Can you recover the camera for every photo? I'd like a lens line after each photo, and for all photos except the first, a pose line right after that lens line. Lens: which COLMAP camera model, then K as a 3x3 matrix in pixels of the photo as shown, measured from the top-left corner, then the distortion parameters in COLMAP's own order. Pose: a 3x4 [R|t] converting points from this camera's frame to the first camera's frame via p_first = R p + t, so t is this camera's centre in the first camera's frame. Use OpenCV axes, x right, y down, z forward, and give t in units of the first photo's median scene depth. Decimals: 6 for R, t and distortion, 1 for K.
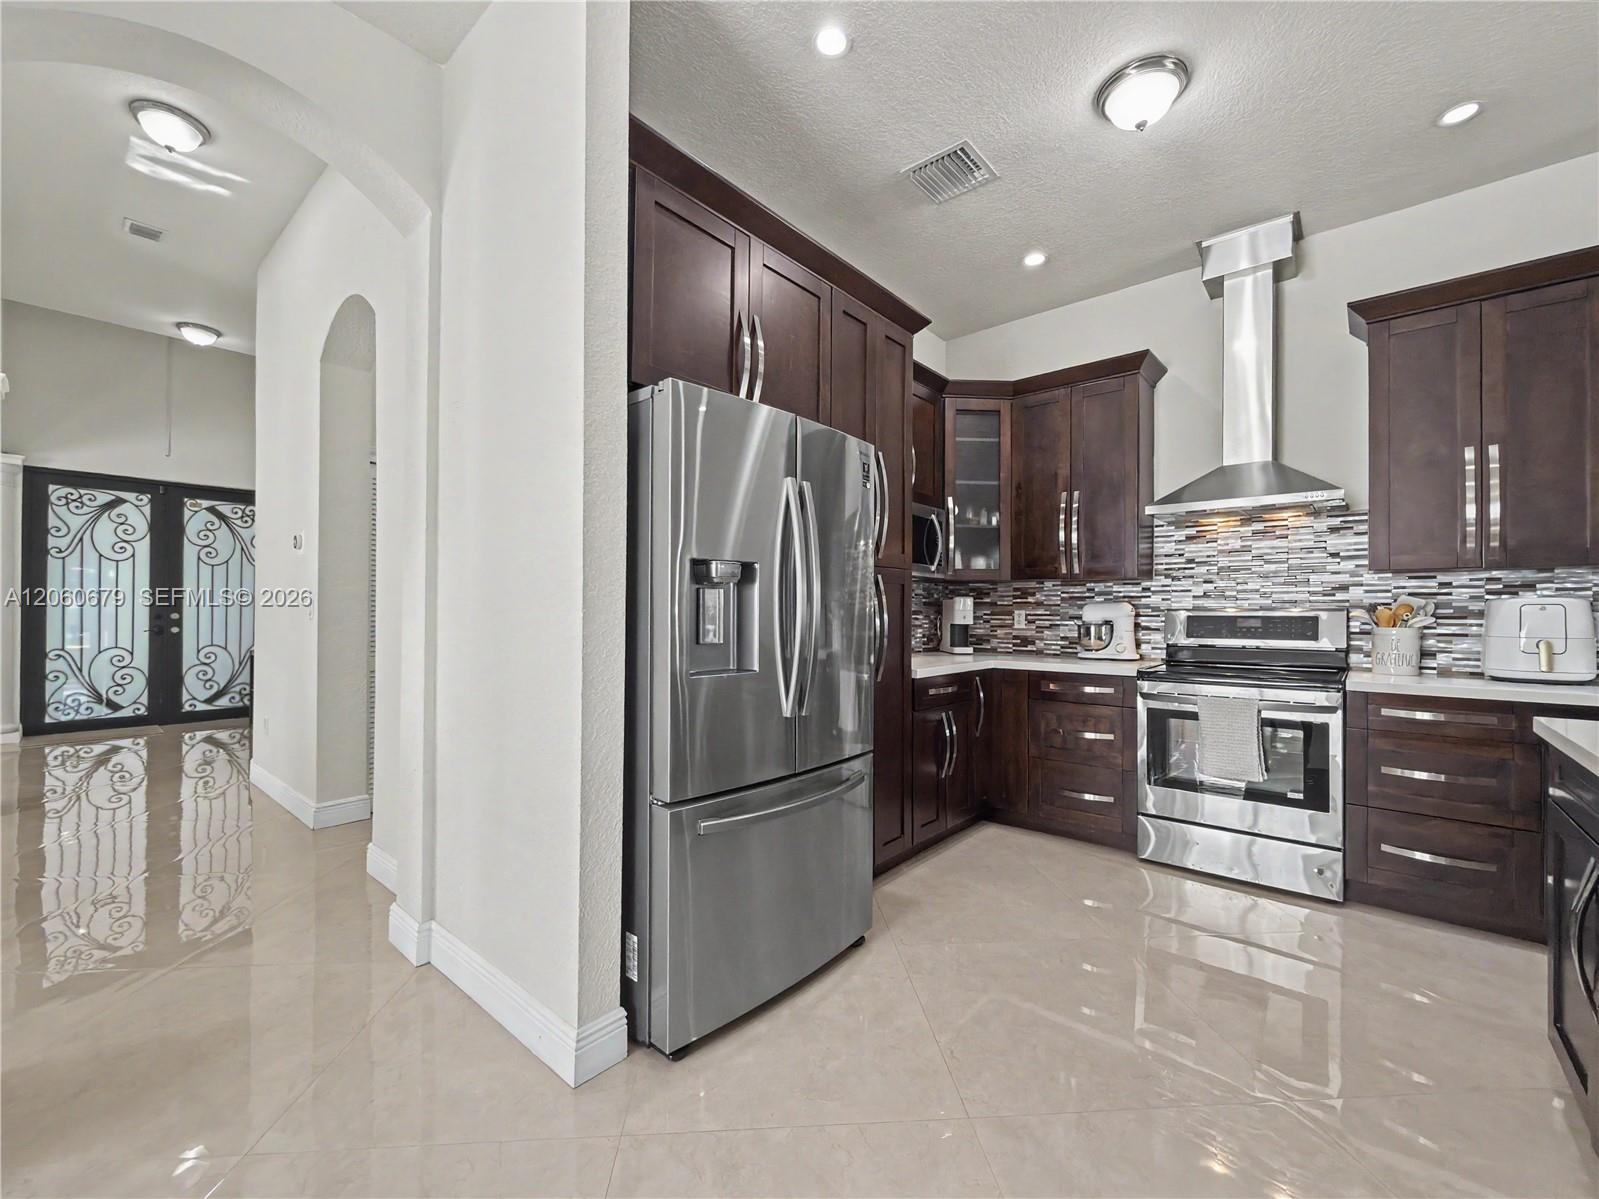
lens RADIAL K [[656.8, 0, 807.2], [0, 656.8, 608.3], [0, 0, 1]] dist [-0.000430, 0.000004]
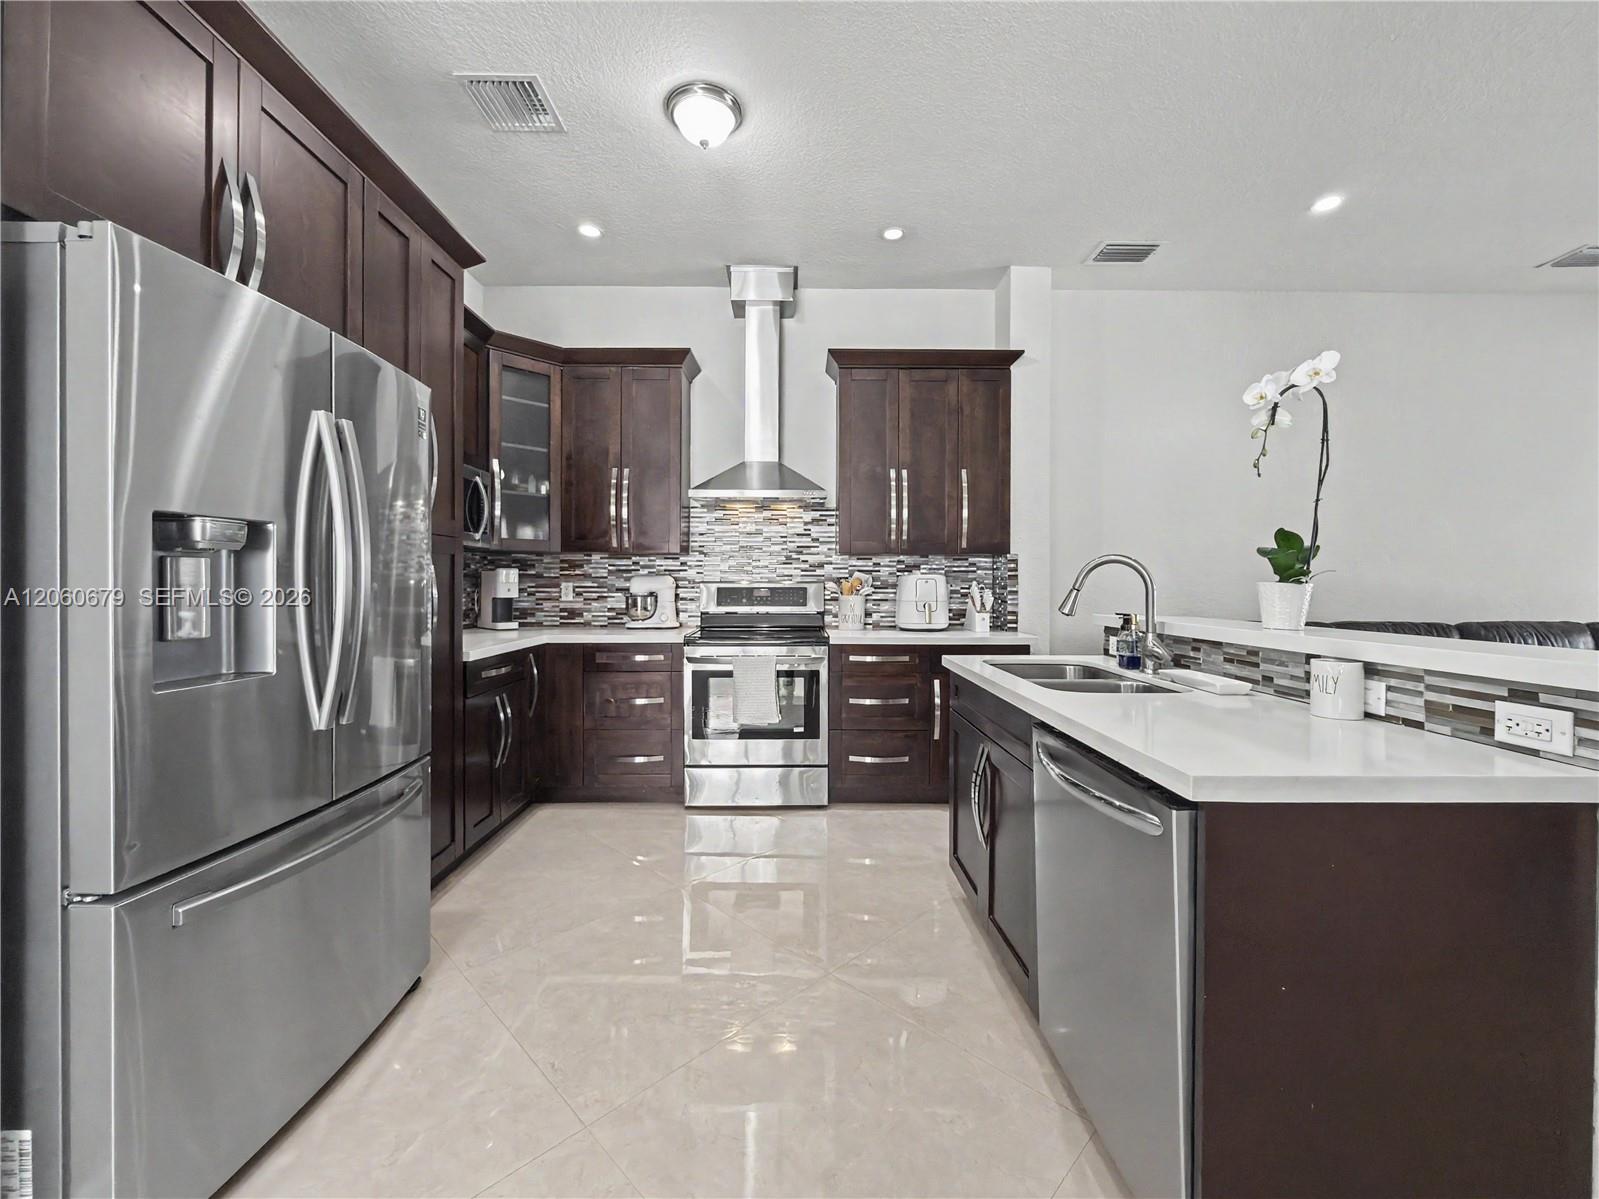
lens RADIAL K [[645.1, 0, 797.3], [0, 645.1, 585.5], [0, 0, 1]] dist [-0.000102, 0.000066]
pose [[0.760954, -0.005549, 0.648782, -0.058278], [-0.002414, 0.999932, 0.011384, -0.006010], [-0.648801, -0.010229, 0.760889, 0.052351]]
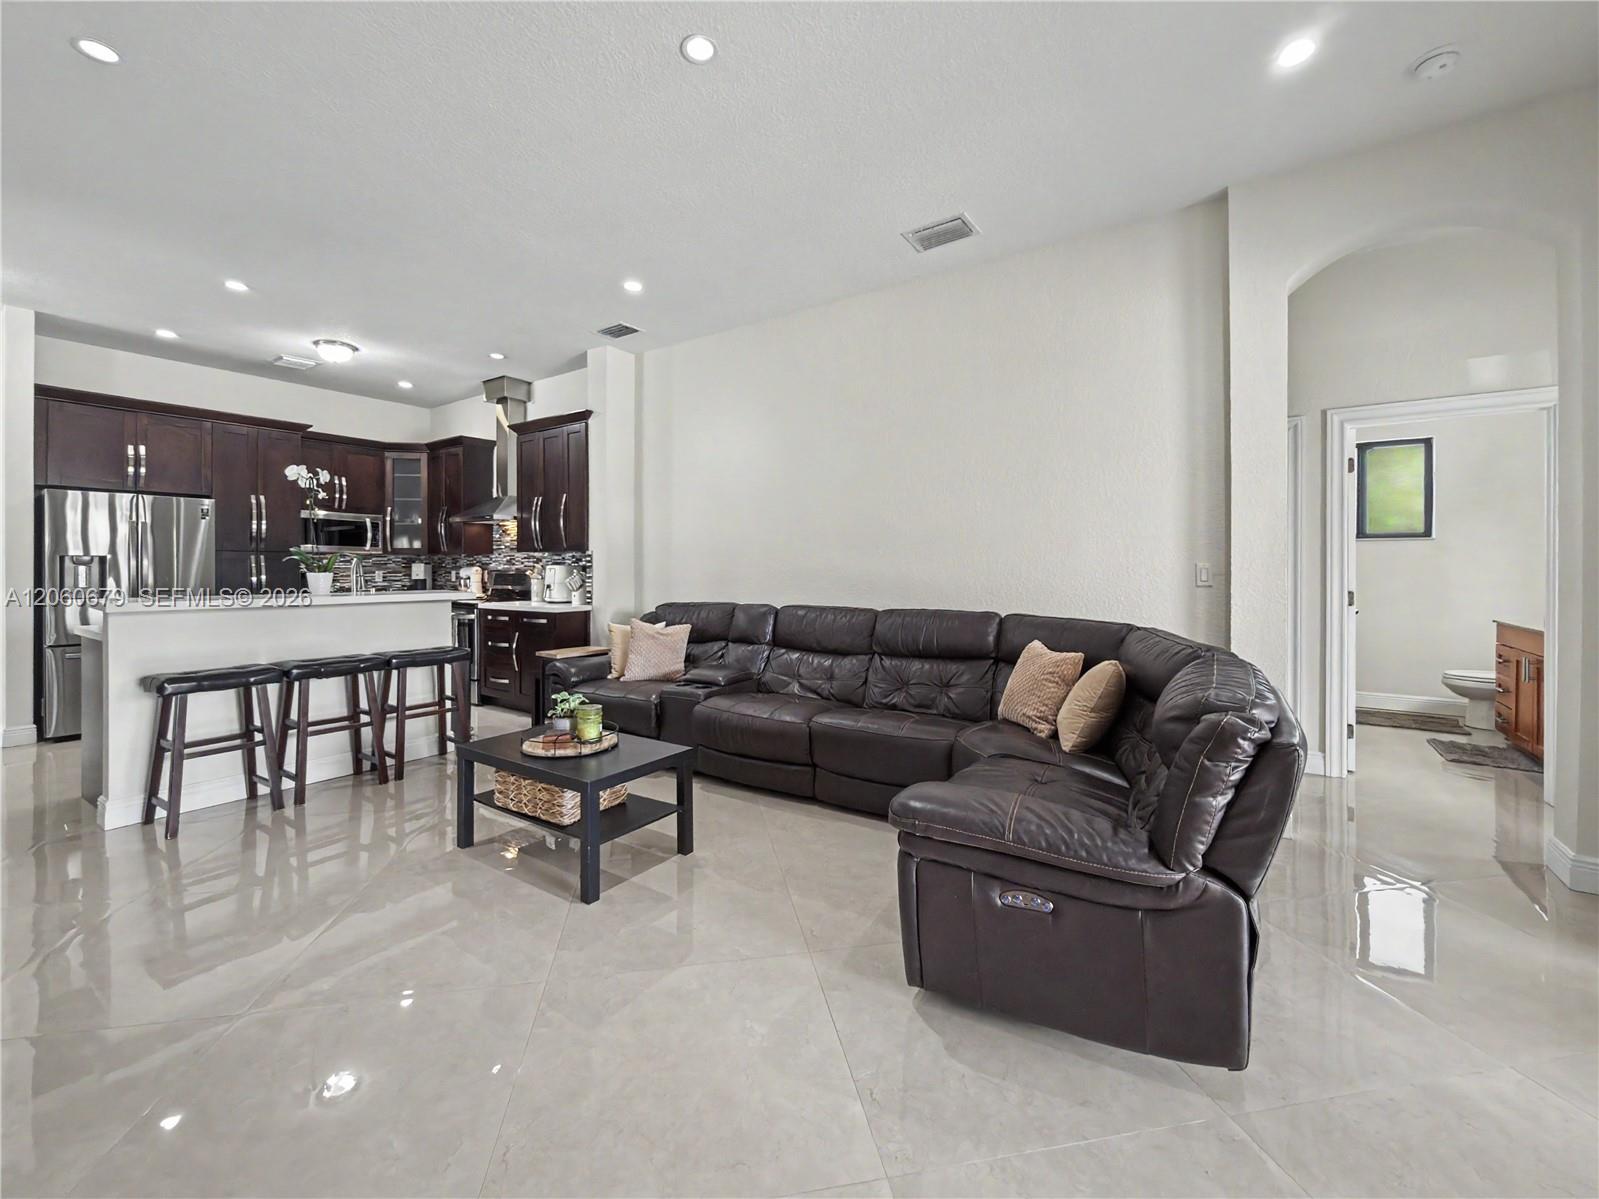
lens RADIAL K [[661.1, 0, 761.9], [0, 661.1, 574.5], [0, 0, 1]] dist [-0.000854, -0.000084]
pose [[0.996740, -0.005736, 0.080471, 1.394509], [0.004451, 0.999860, 0.016143, -0.015496], [-0.080552, -0.015732, 0.996626, -1.130139]]
